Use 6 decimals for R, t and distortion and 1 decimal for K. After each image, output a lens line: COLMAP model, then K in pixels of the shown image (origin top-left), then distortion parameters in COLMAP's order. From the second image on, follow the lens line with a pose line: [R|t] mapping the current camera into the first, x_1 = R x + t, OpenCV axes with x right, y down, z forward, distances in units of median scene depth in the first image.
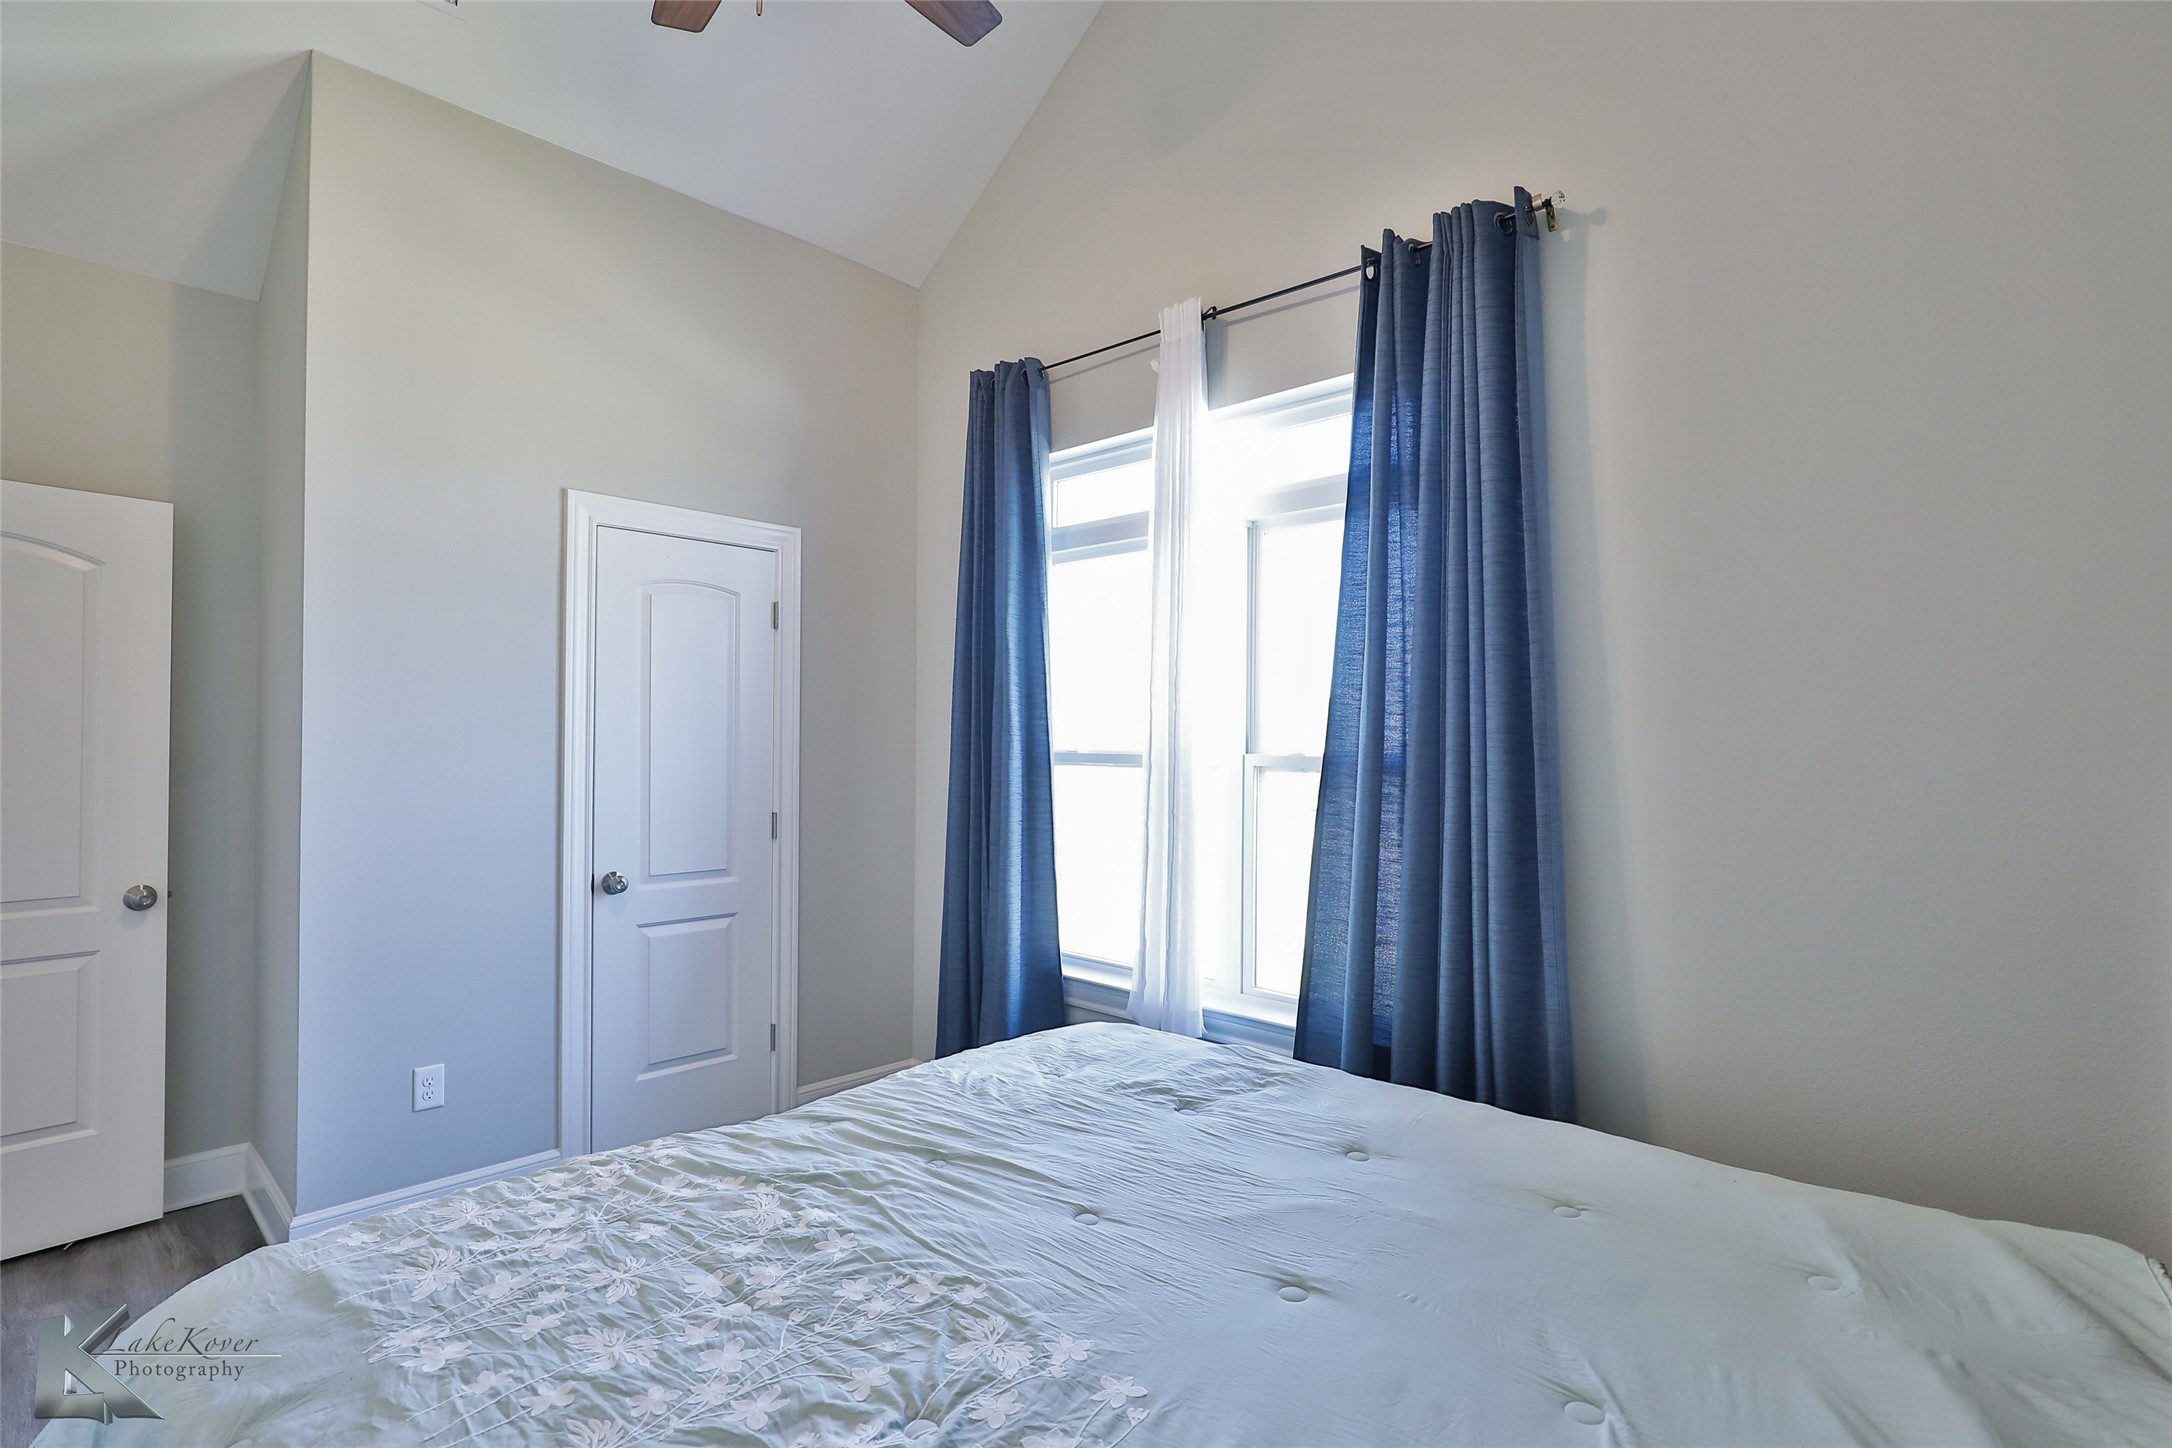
lens RADIAL K [[1053.4, 0, 1090.1], [0, 1053.4, 744.1], [0, 0, 1]] dist [-0.011776, 0.002169]
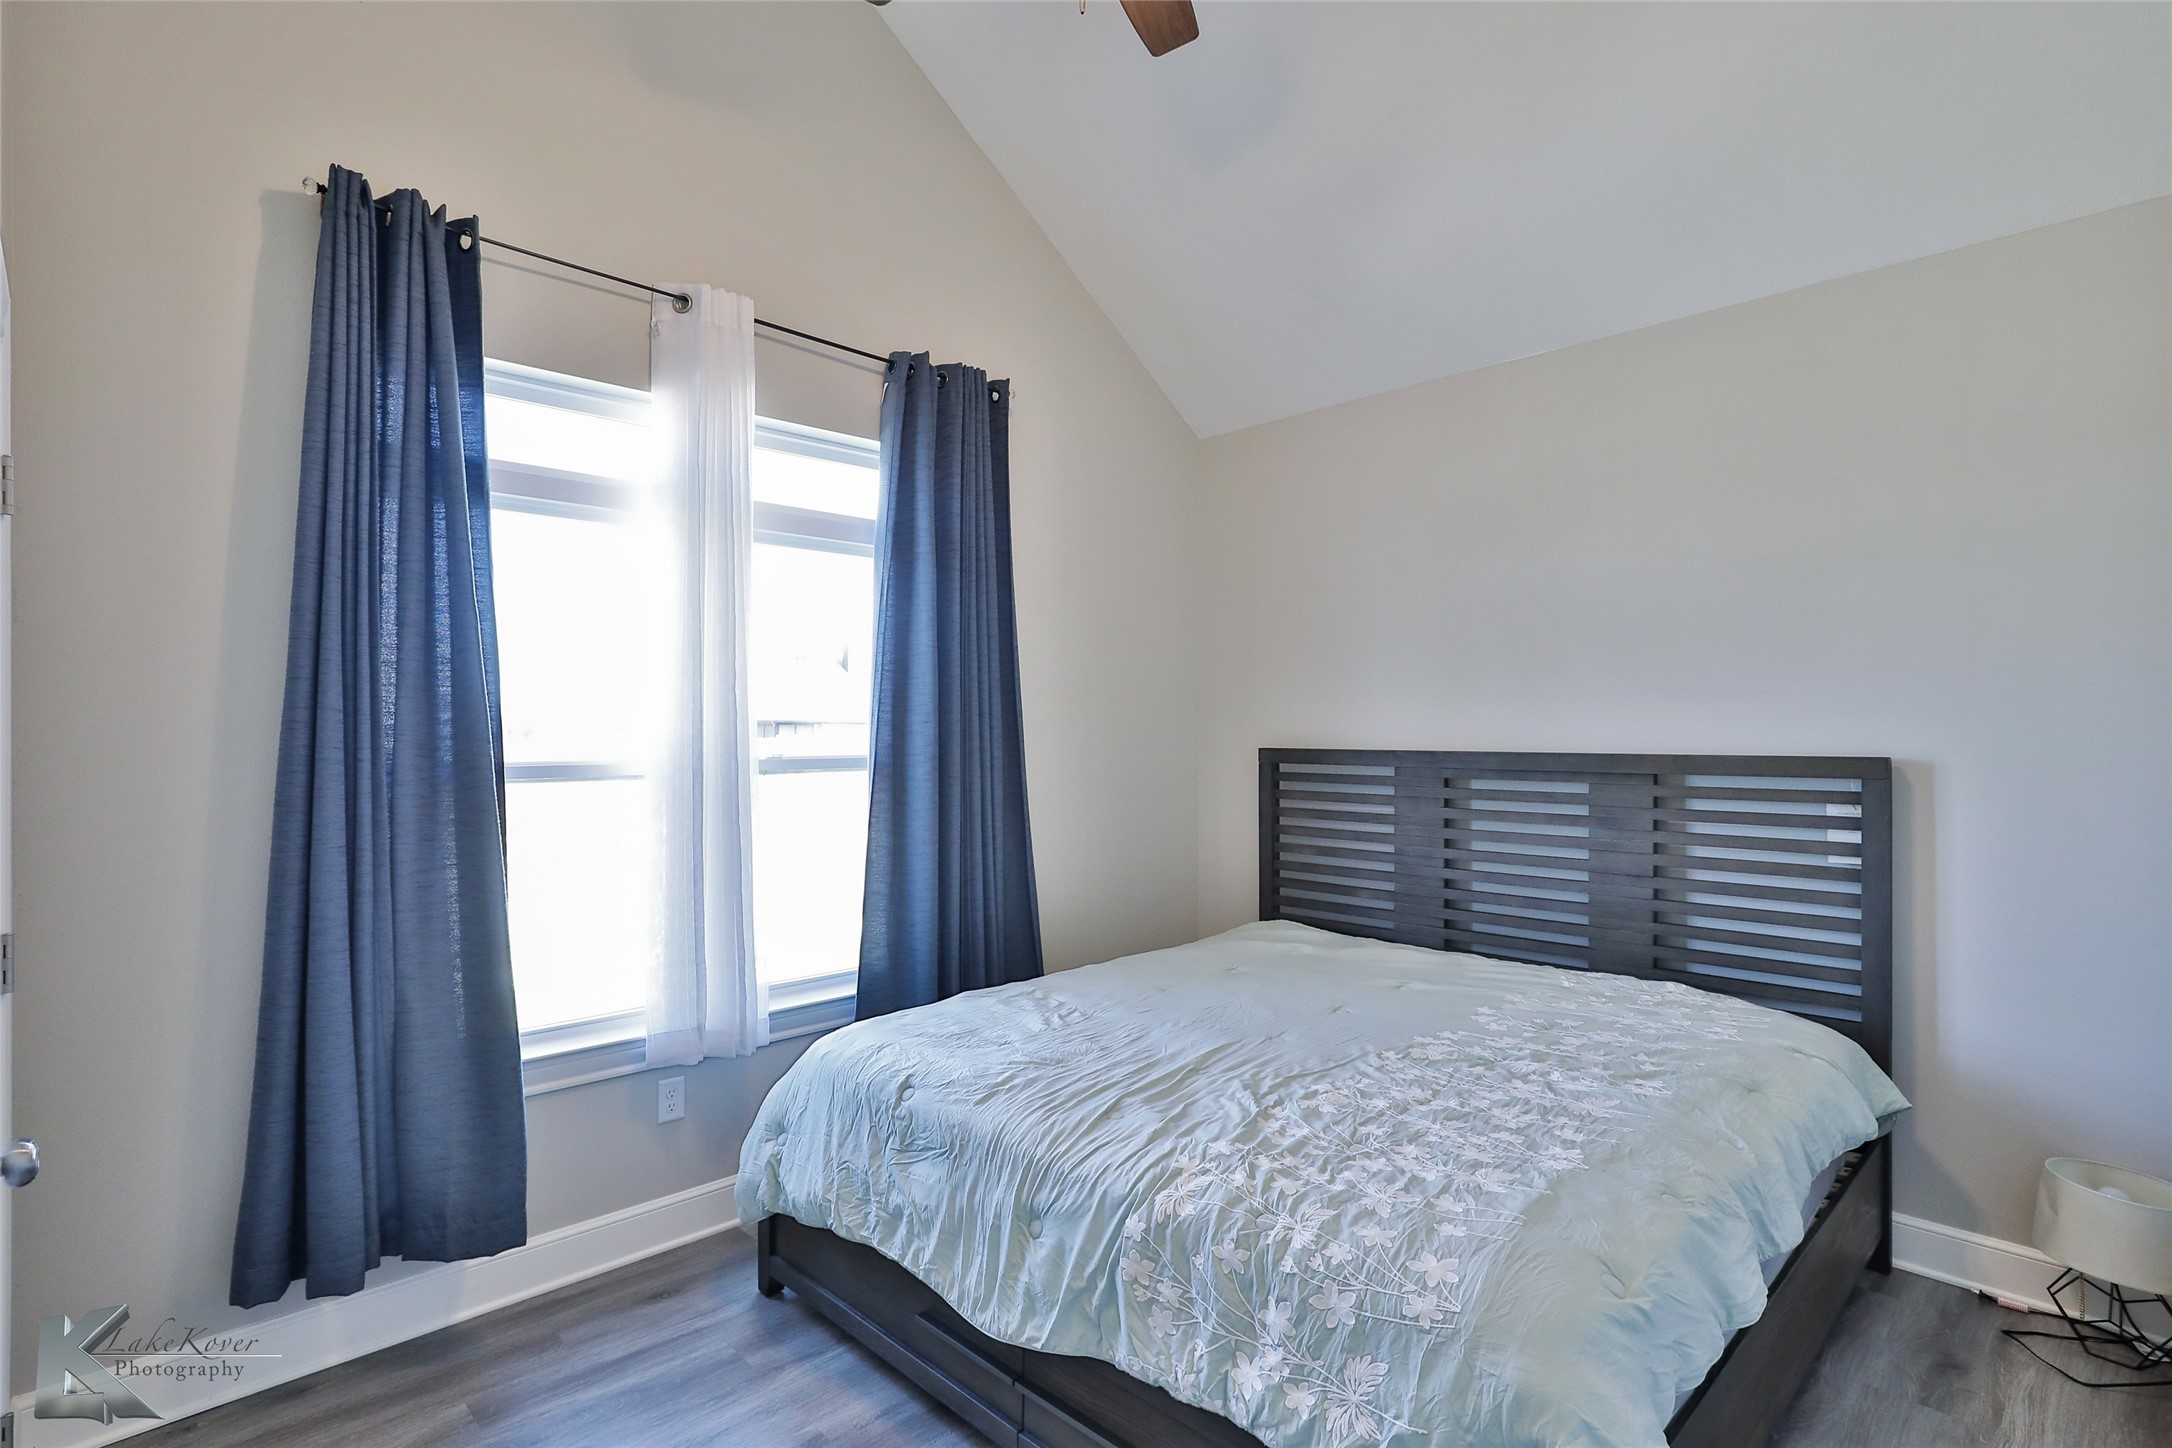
lens RADIAL K [[1053.4, 0, 1095.7], [0, 1053.4, 720.1], [0, 0, 1]] dist [-0.011776, 0.002169]
pose [[0.033288, 0.002546, 0.999443, -1.321556], [0.004219, 0.999987, -0.002688, -0.035888], [-0.999437, 0.004306, 0.033277, 0.980870]]
